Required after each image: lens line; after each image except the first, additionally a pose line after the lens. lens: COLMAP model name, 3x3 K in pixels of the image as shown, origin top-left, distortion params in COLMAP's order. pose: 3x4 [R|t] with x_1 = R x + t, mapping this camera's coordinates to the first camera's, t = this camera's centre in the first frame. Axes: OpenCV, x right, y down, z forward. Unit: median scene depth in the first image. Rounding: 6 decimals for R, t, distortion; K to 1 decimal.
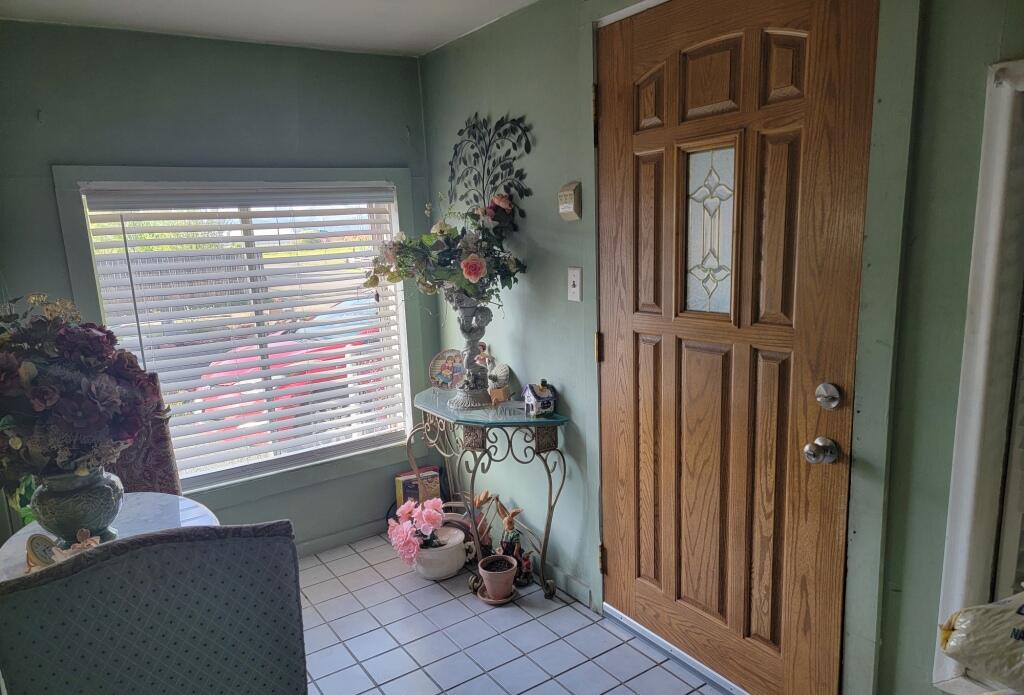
lens RADIAL K [[708.3, 0, 507.9], [0, 708.3, 381.5], [0, 0, 1]] dist [0.071341, -0.056864]
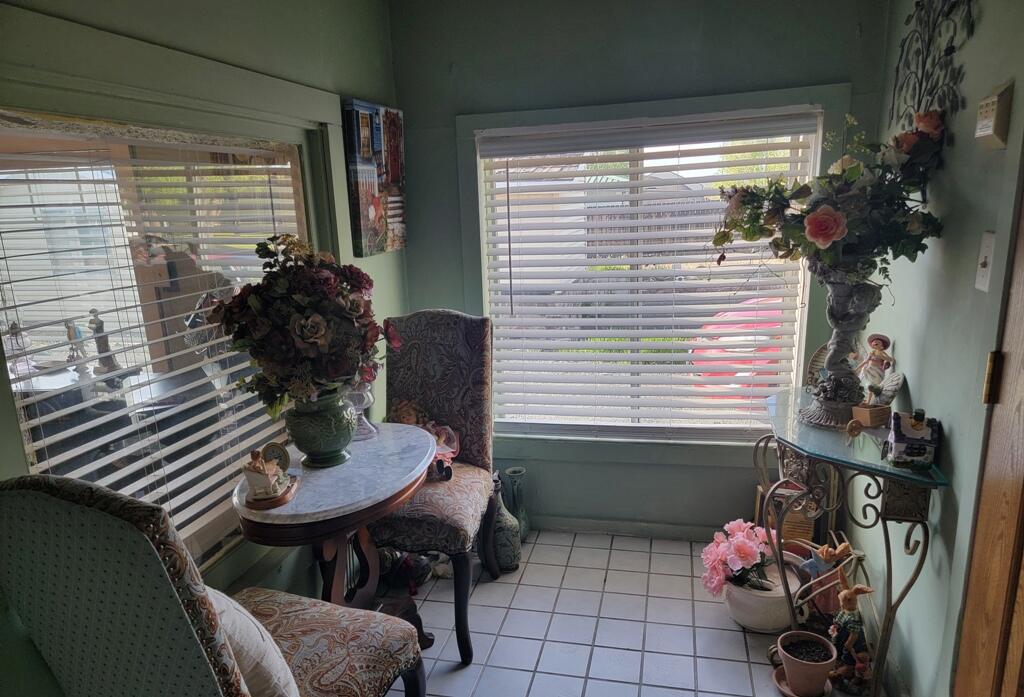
lens RADIAL K [[708.3, 0, 507.9], [0, 708.3, 382.5], [0, 0, 1]] dist [0.071341, -0.056864]
pose [[0.677863, 0.201501, -0.707035, 0.243428], [-0.146779, 0.979438, 0.138412, -0.060146], [0.720387, 0.009954, 0.693501, 0.286519]]
